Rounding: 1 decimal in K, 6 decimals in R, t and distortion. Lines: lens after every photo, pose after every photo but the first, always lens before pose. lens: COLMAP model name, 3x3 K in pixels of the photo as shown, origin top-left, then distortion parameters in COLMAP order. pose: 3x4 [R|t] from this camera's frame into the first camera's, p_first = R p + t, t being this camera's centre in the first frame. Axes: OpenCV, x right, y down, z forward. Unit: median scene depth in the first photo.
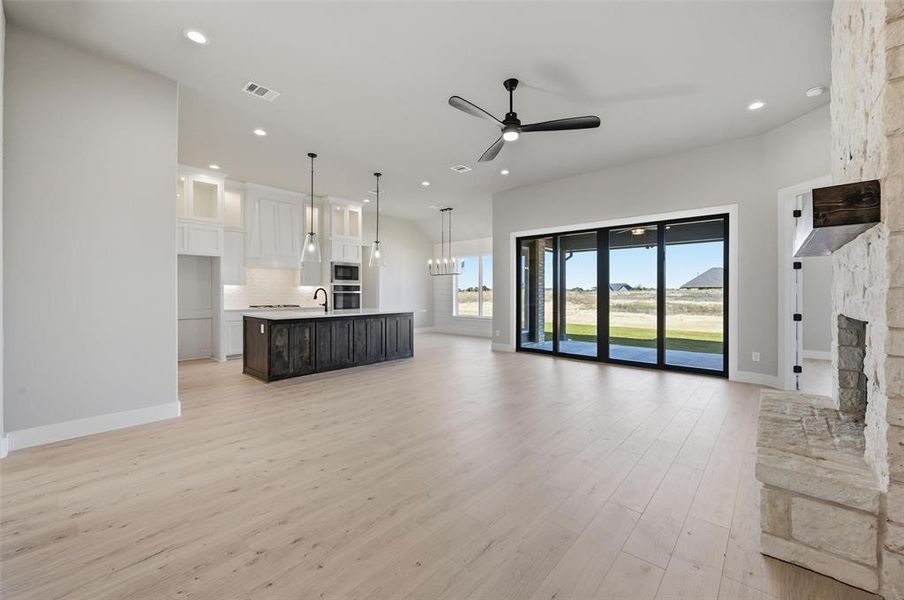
lens RADIAL K [[359.9, 0, 455.8], [0, 359.9, 294.4], [0, 0, 1]] dist [0.002714, -0.000078]
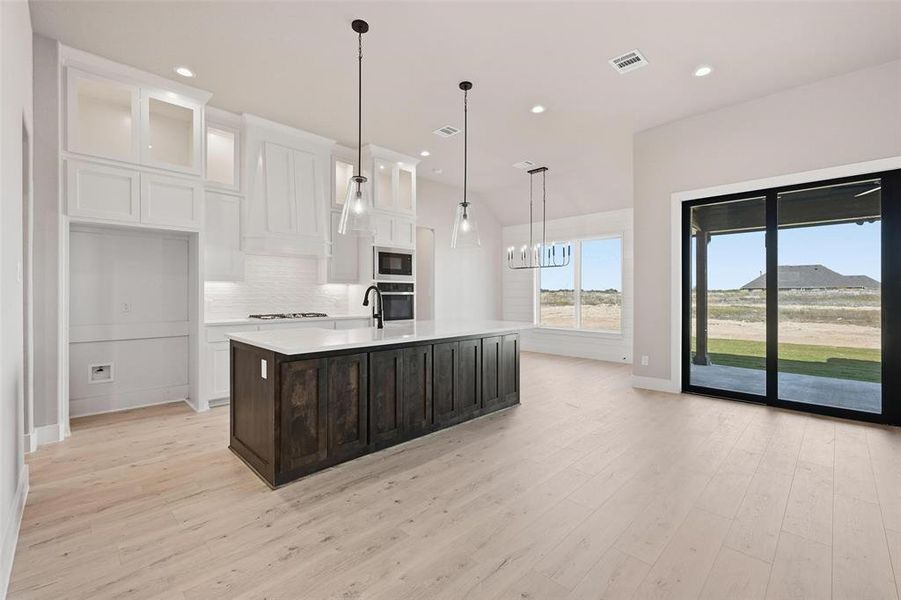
lens RADIAL K [[362.2, 0, 447.1], [0, 362.2, 296.4], [0, 0, 1]] dist [0.001033, 0.000056]
pose [[0.998721, -0.000487, -0.050551, -0.198018], [0.000486, 1.000000, -0.000024, -0.000835], [0.050551, 0.000000, 0.998722, 0.390327]]
